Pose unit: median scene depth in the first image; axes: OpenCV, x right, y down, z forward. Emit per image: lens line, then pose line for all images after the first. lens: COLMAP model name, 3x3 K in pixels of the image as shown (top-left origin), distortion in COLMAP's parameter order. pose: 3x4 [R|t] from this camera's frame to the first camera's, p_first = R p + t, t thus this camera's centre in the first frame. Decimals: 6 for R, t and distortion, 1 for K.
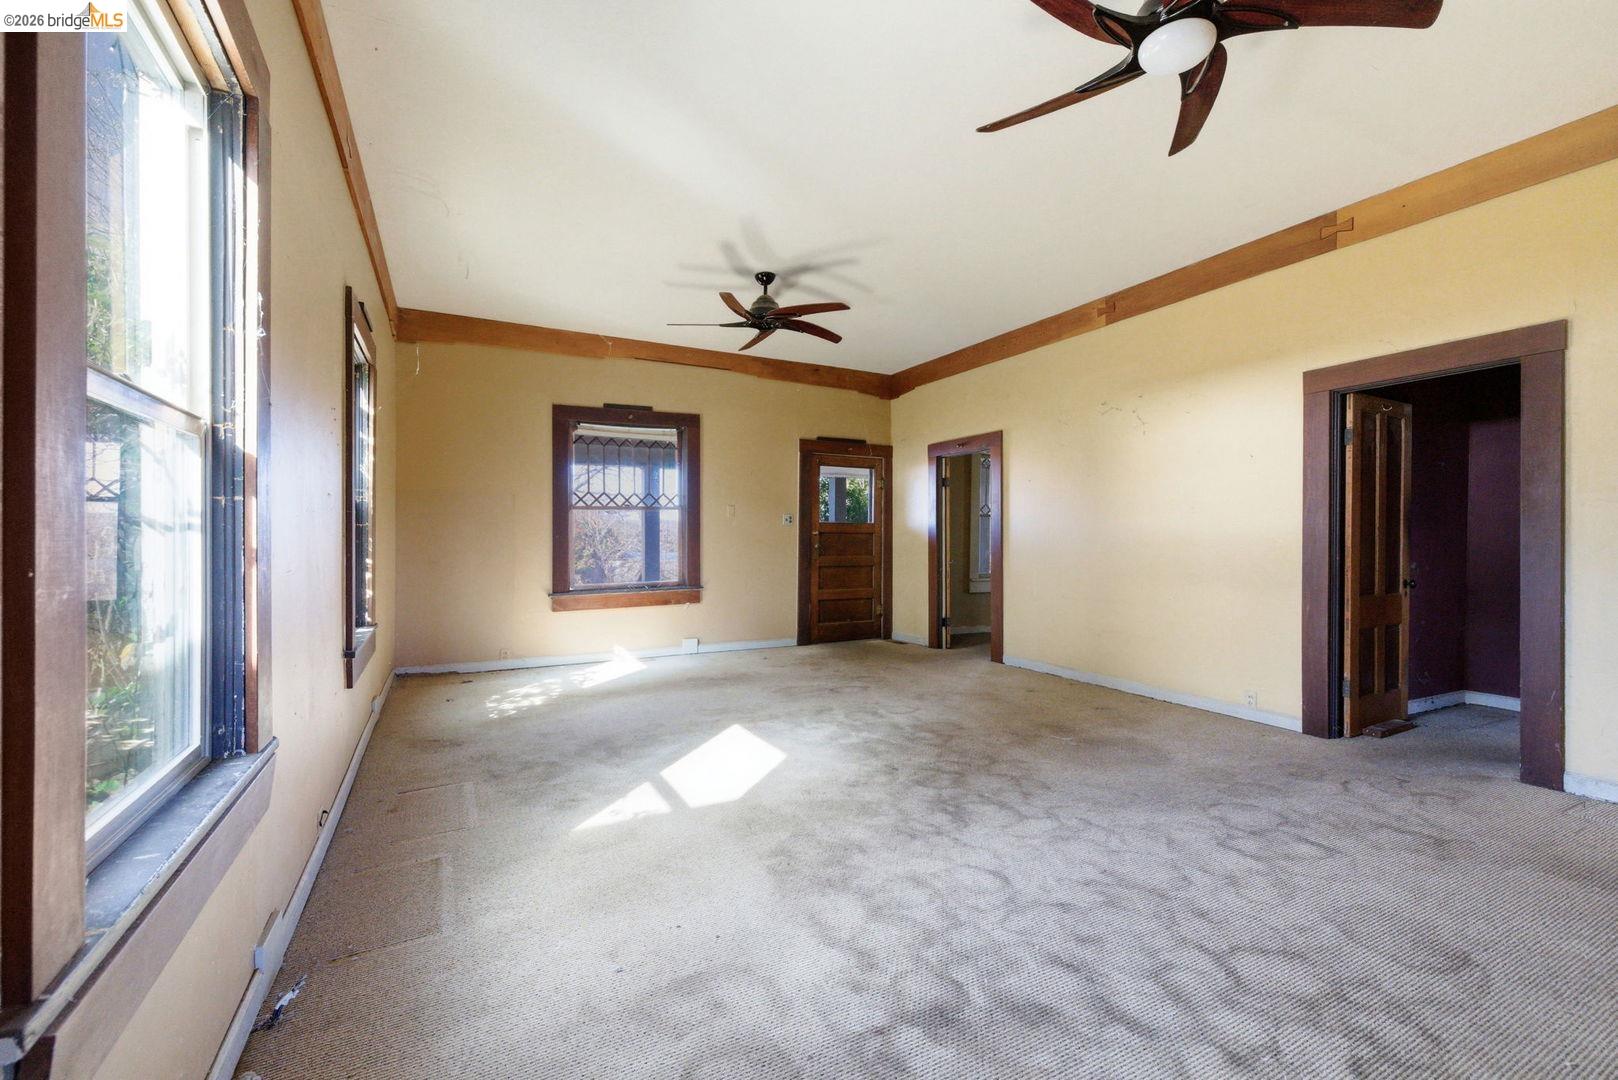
lens RADIAL K [[684.7, 0, 809.0], [0, 684.7, 540.0], [0, 0, 1]] dist [0.009328, 0.000005]
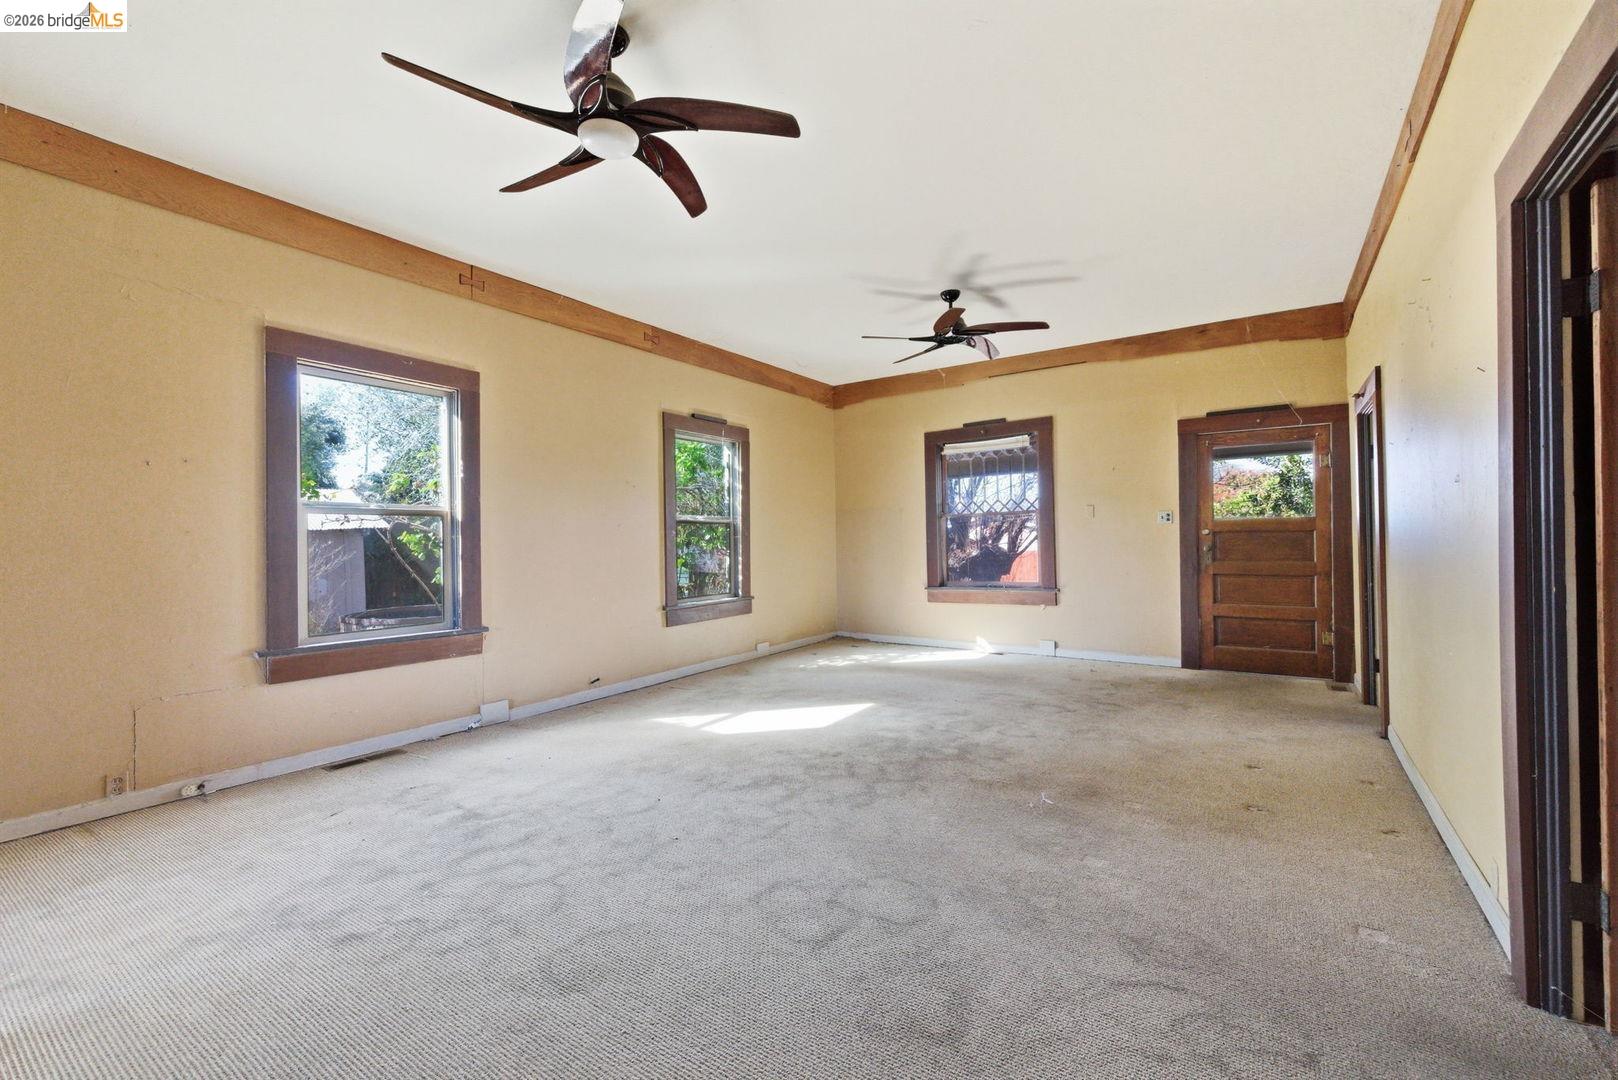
lens RADIAL K [[670.8, 0, 815.1], [0, 670.8, 535.8], [0, 0, 1]] dist [0.008559, -0.001246]
pose [[0.472370, -0.015203, -0.881269, 0.968068], [0.011129, 0.999874, -0.011283, -0.004519], [0.881330, -0.004478, 0.472479, 0.428419]]
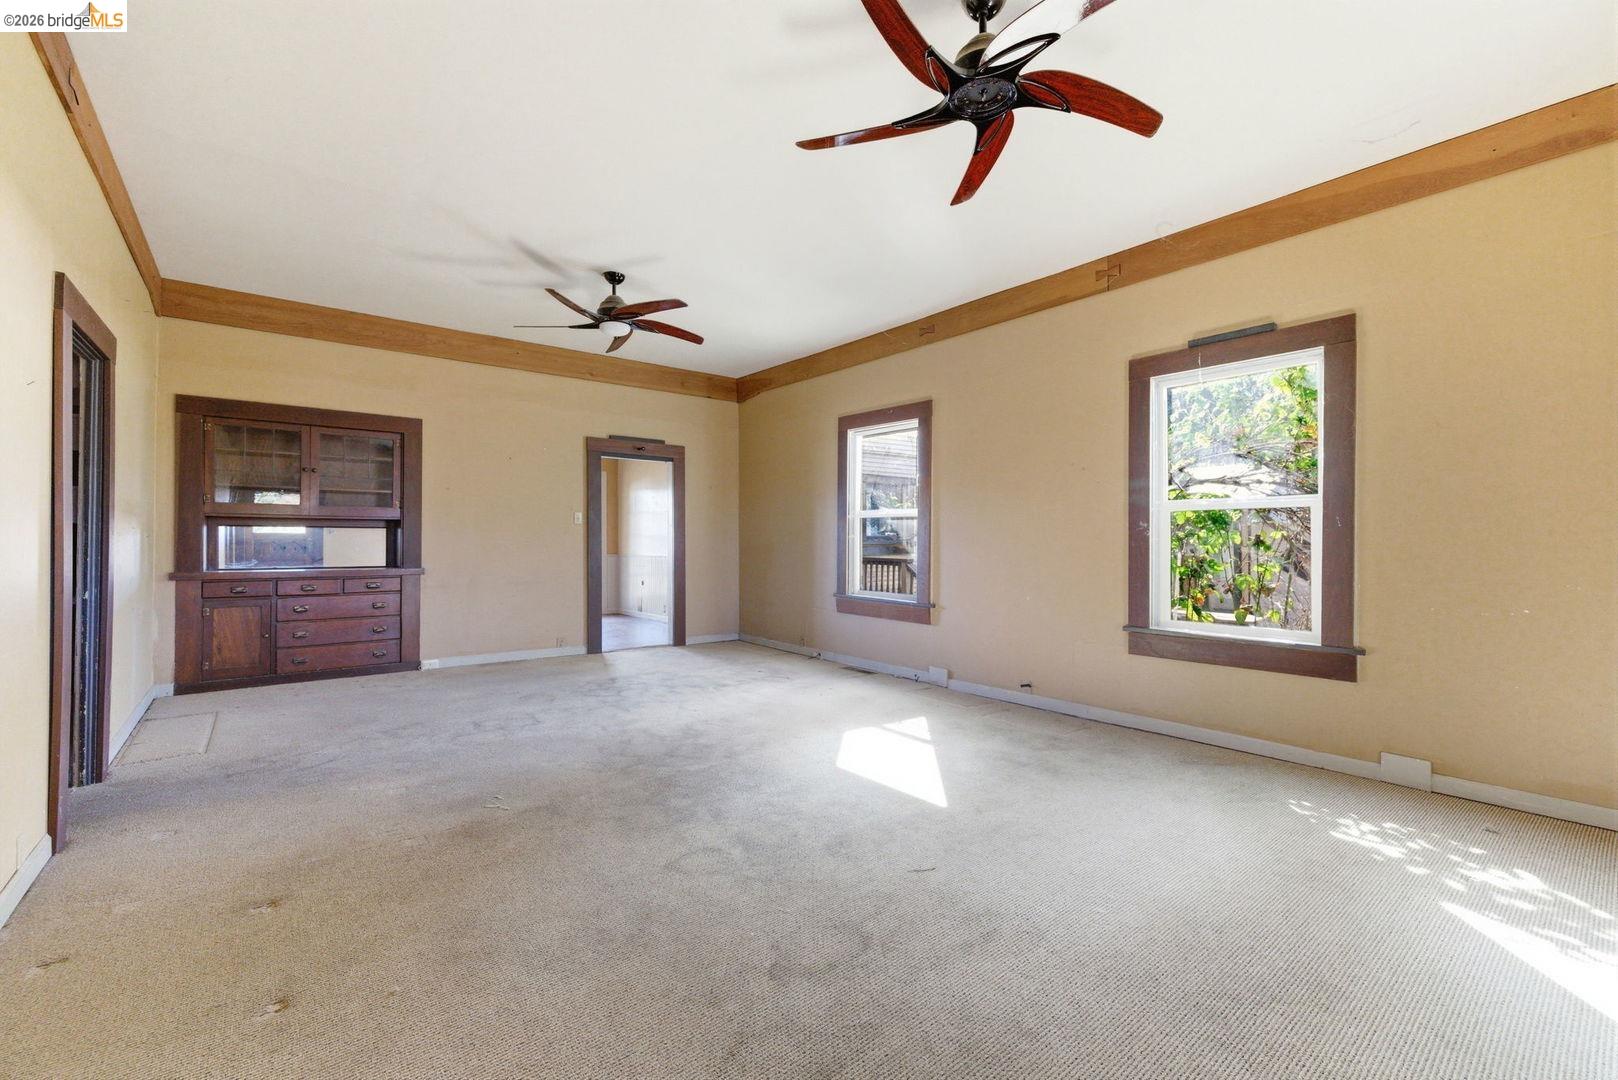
lens RADIAL K [[668.1, 0, 809.0], [0, 668.1, 540.0], [0, 0, 1]] dist [0.020741, -0.000138]
pose [[-0.979699, -0.004369, -0.200424, 0.193297], [-0.005339, 0.999977, 0.004299, -0.009912], [0.200401, 0.005282, -0.979700, 1.878519]]
